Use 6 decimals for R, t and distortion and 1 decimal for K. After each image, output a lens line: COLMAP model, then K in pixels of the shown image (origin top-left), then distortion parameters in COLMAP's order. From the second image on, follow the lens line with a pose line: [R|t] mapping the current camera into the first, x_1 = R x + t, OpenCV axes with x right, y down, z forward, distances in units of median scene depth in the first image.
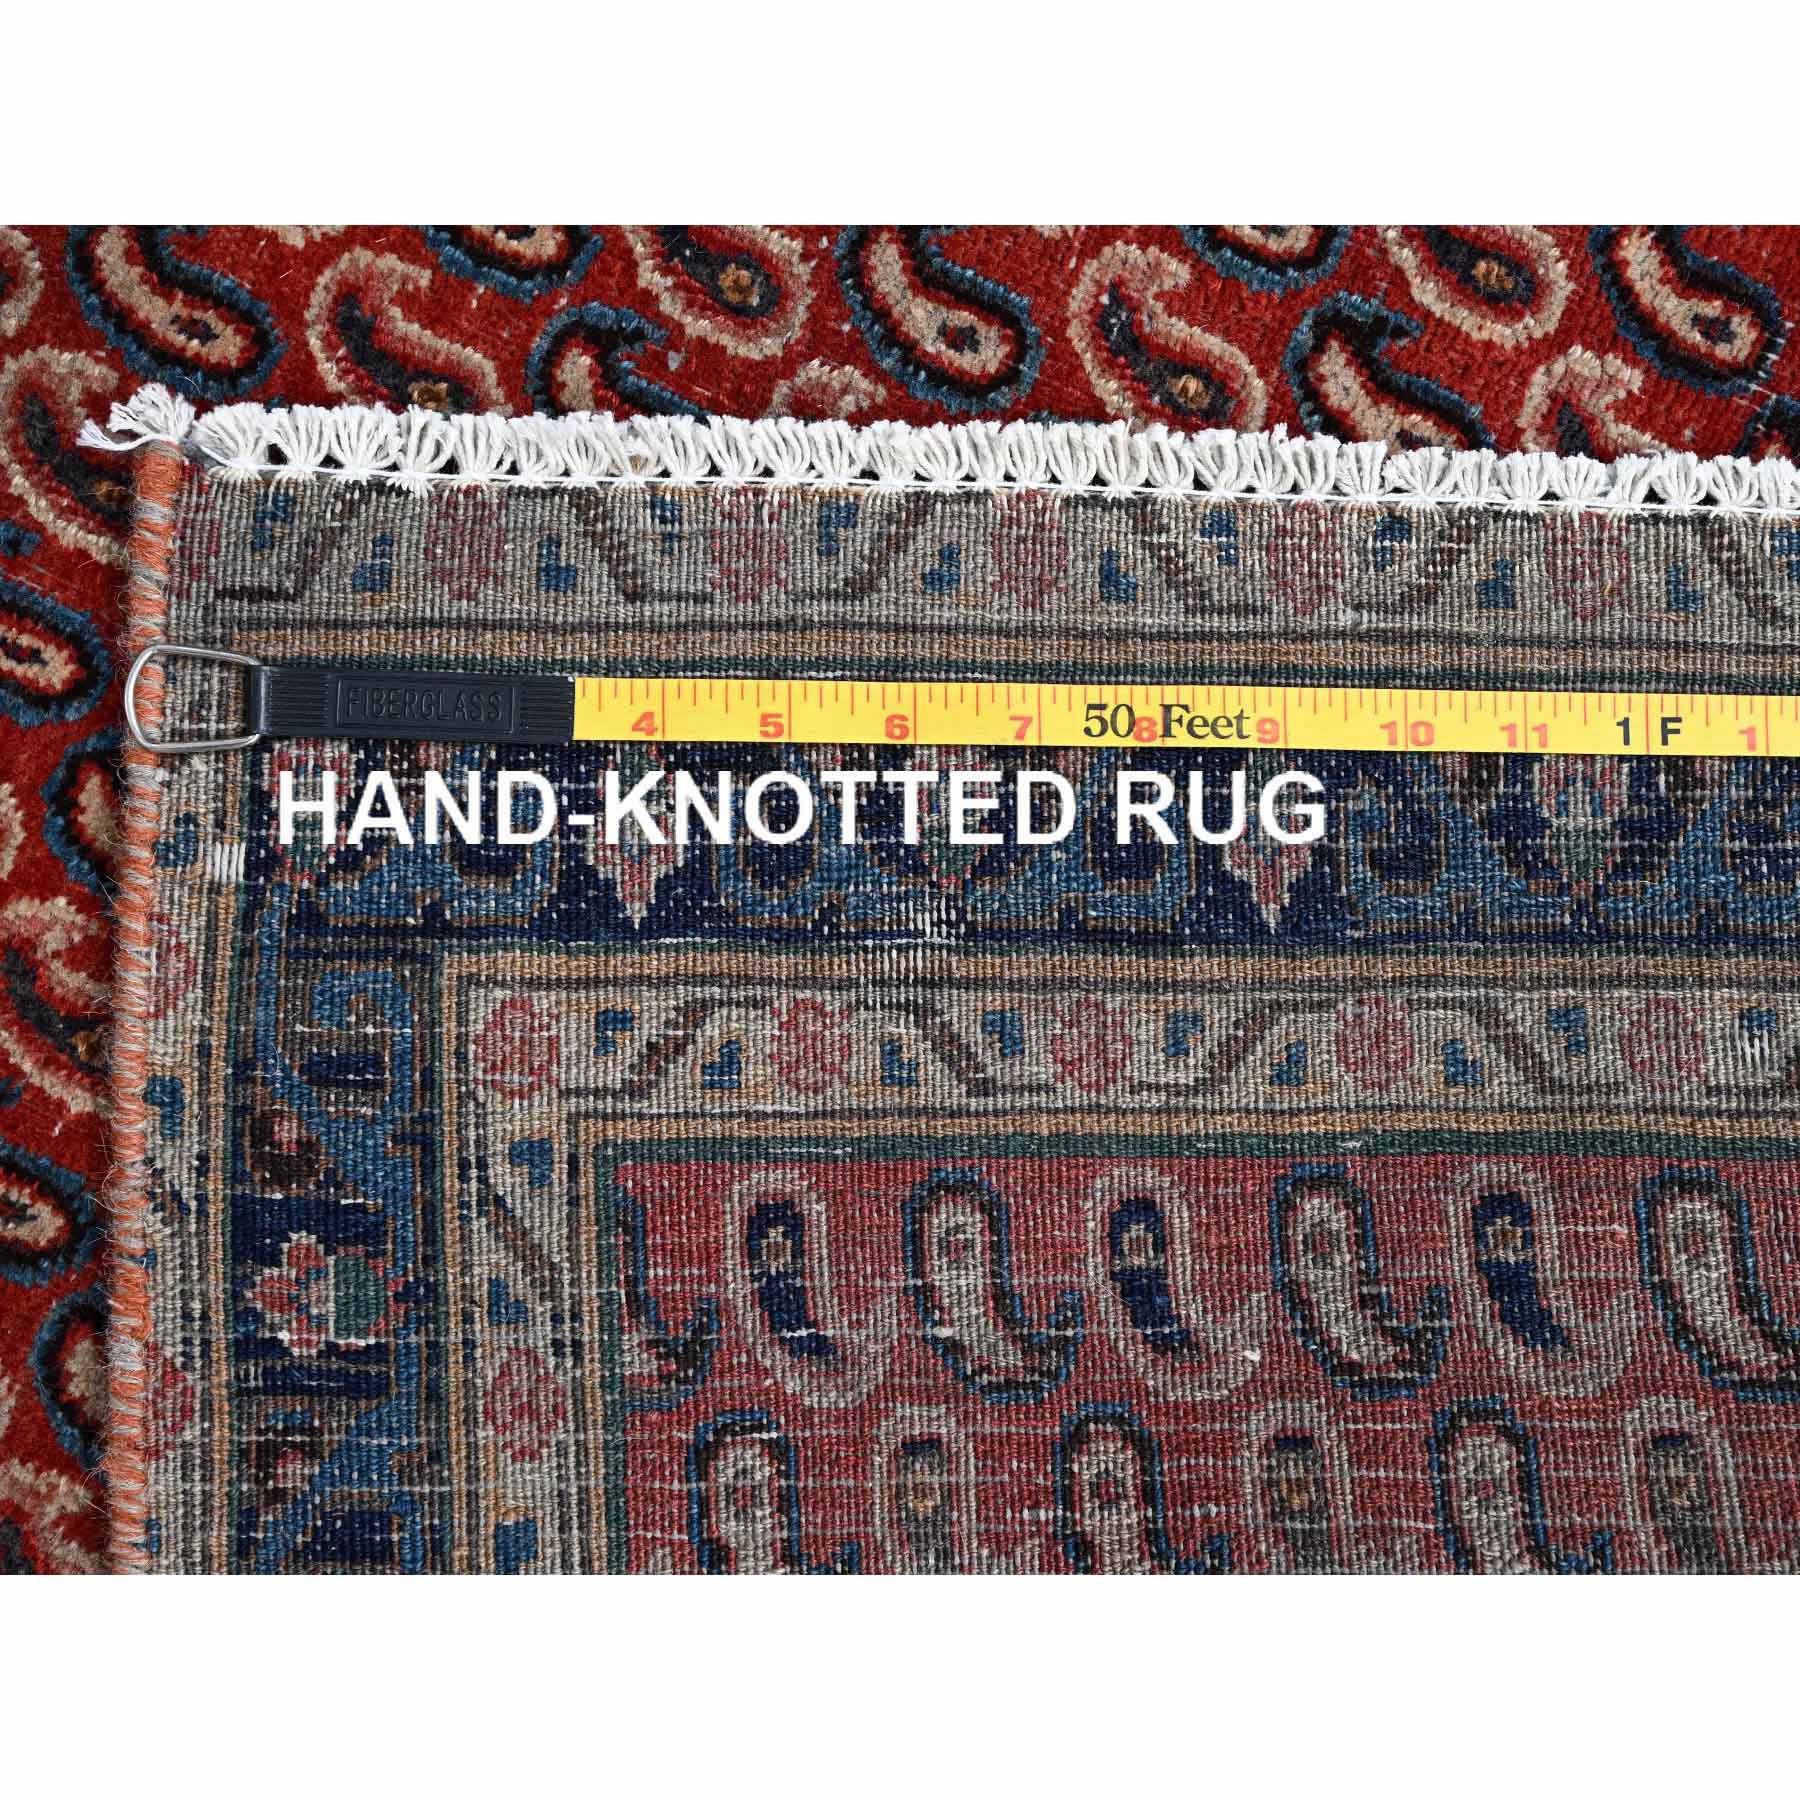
lens RADIAL K [[3650.5, 0, 899.6], [0, 3650.5, 899.1], [0, 0, 1]] dist [-0.039765, 0.000000]
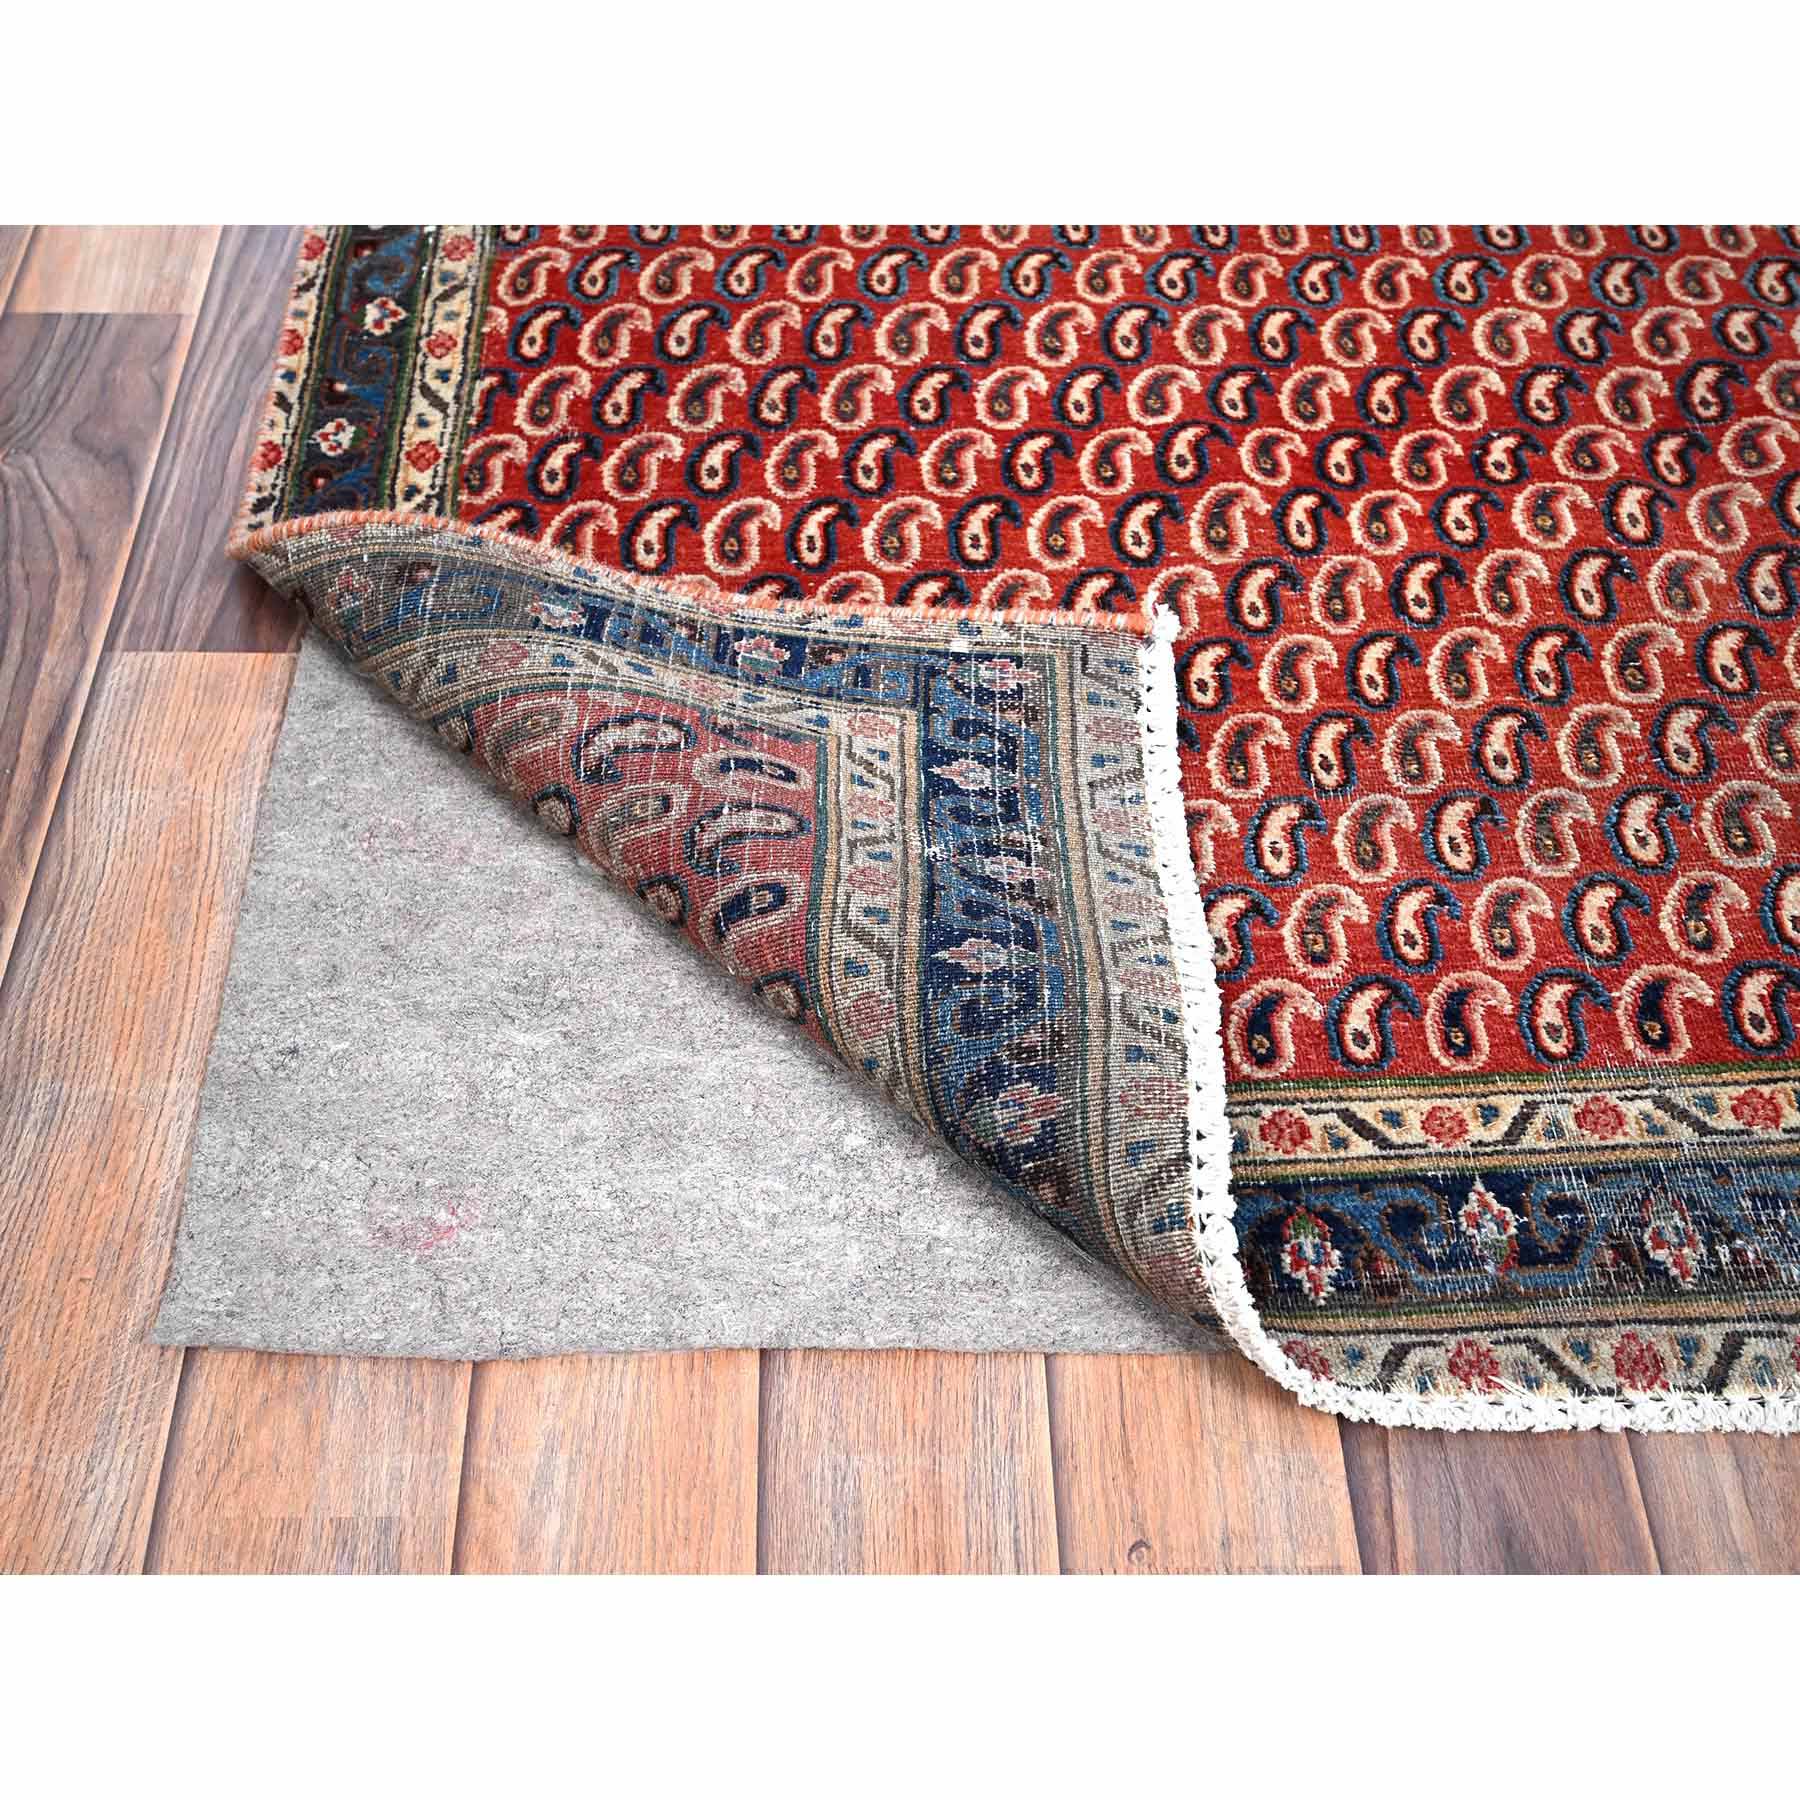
lens RADIAL K [[3650.5, 0, 900.0], [0, 3650.5, 899.4], [0, 0, 1]] dist [-0.039765, 0.000000]
pose [[0.006245, 0.338676, -0.940882, 1.872077], [-0.999977, -0.000353, -0.006764, 0.039366], [-0.002623, 0.940903, 0.338666, 0.390097]]
